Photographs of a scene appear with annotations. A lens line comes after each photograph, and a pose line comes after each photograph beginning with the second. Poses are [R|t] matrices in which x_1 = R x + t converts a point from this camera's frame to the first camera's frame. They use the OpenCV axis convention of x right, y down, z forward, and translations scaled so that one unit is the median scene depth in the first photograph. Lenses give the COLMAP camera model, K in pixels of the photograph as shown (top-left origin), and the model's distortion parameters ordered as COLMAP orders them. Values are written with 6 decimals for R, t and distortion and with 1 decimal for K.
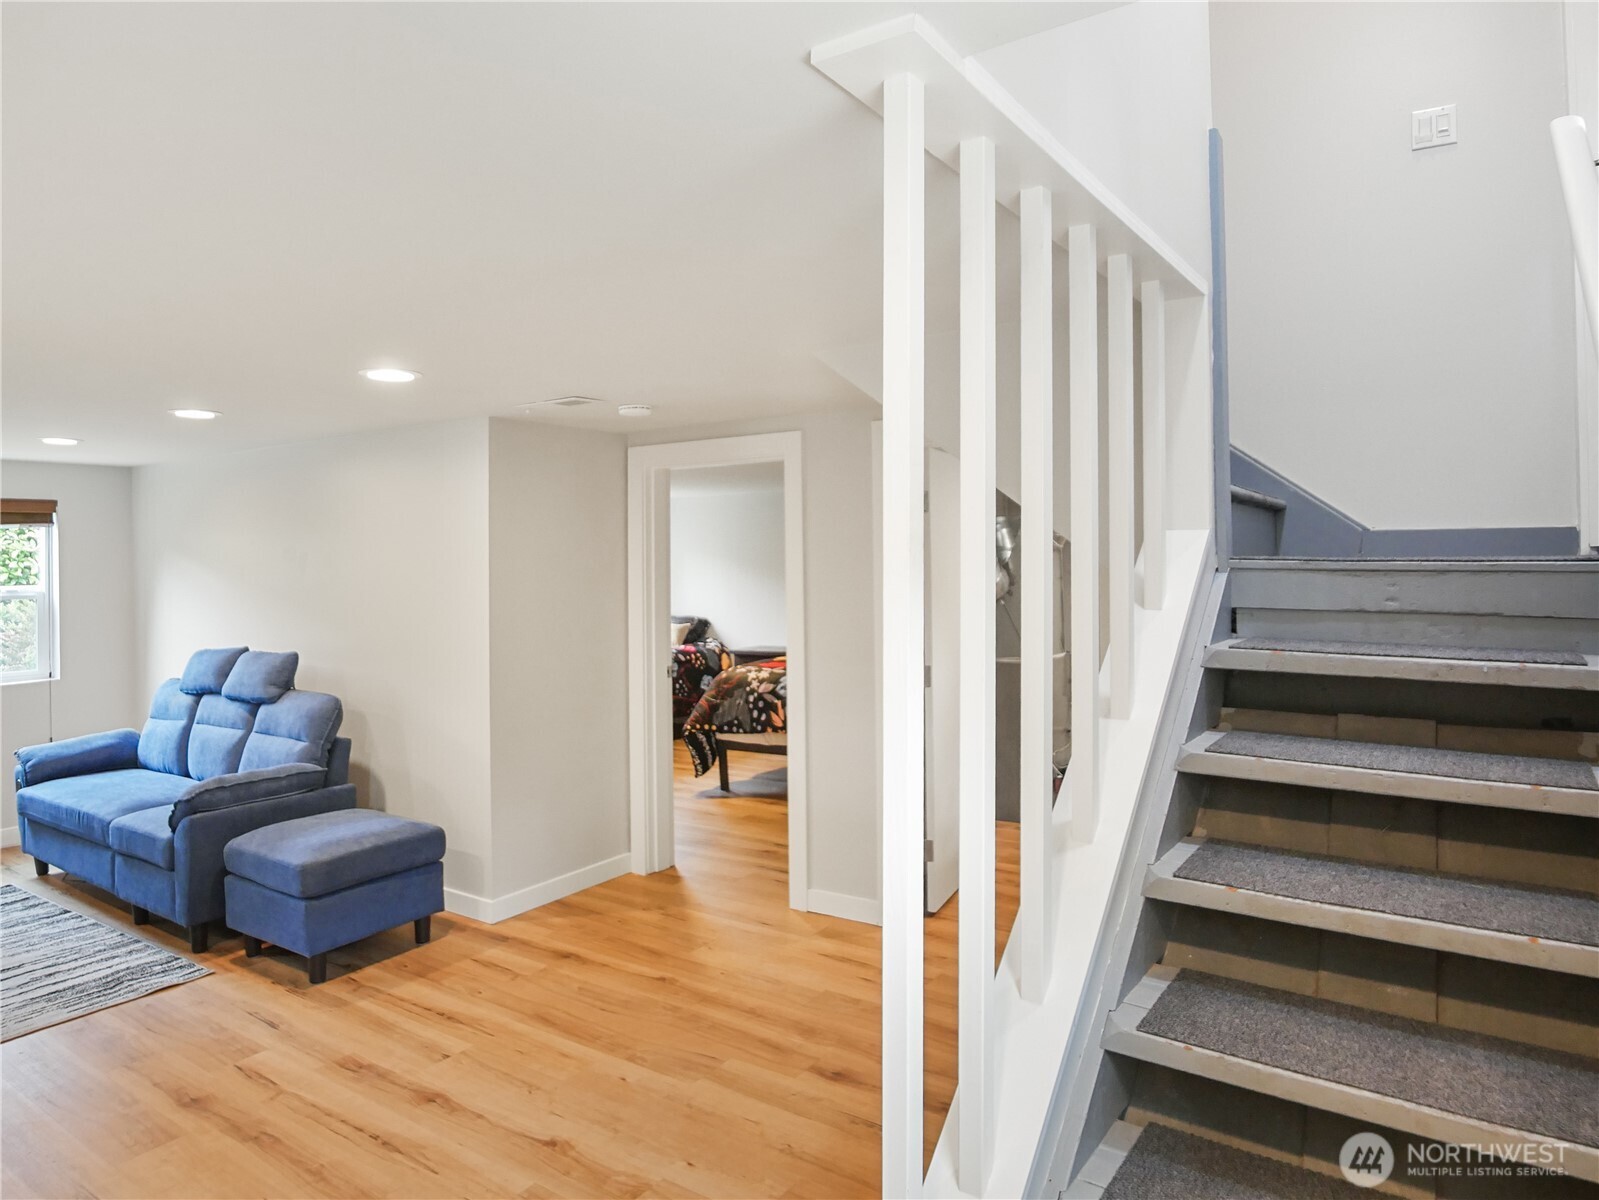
lens RADIAL K [[988.4, 0, 818.1], [0, 988.4, 548.1], [0, 0, 1]] dist [-0.037897, 0.004577]
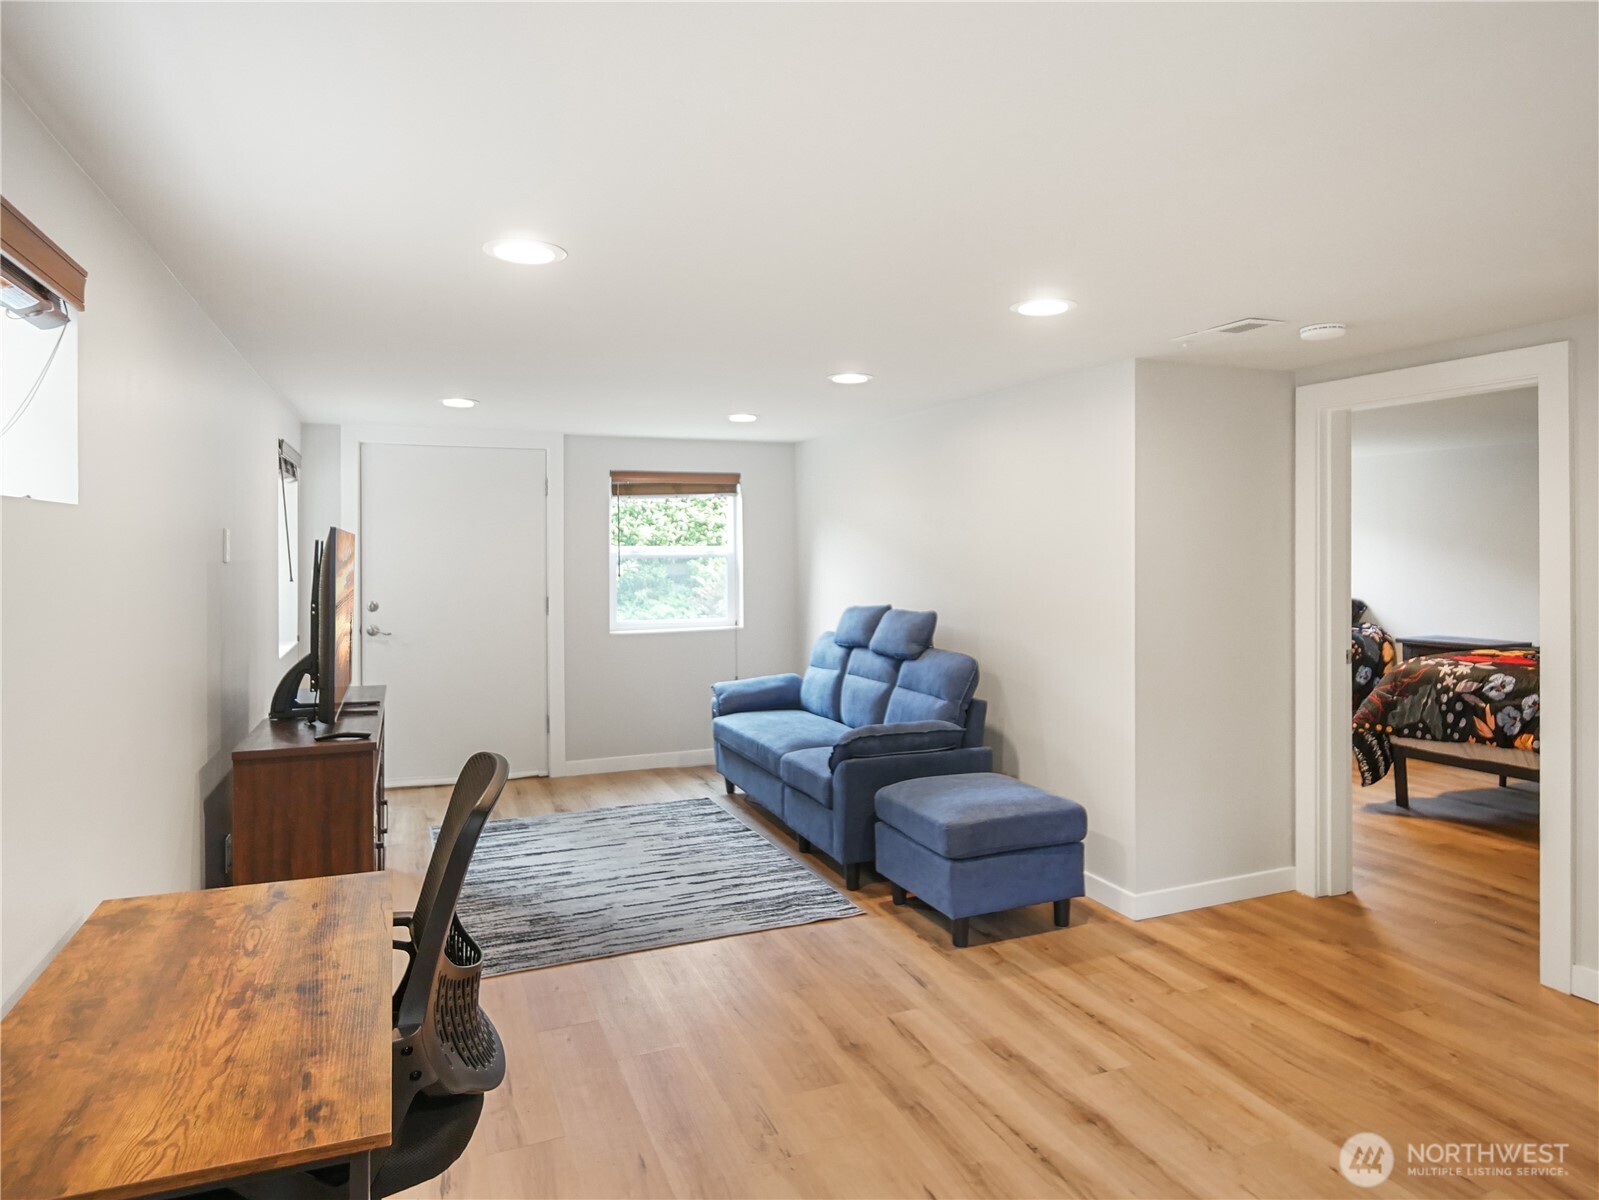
lens RADIAL K [[988.4, 0, 807.0], [0, 988.4, 574.2], [0, 0, 1]] dist [-0.037897, 0.004577]
pose [[0.826794, 0.028388, -0.561789, -0.084416], [-0.001750, 0.998851, 0.047897, 0.023185], [0.562503, -0.038617, 0.825893, 0.097796]]
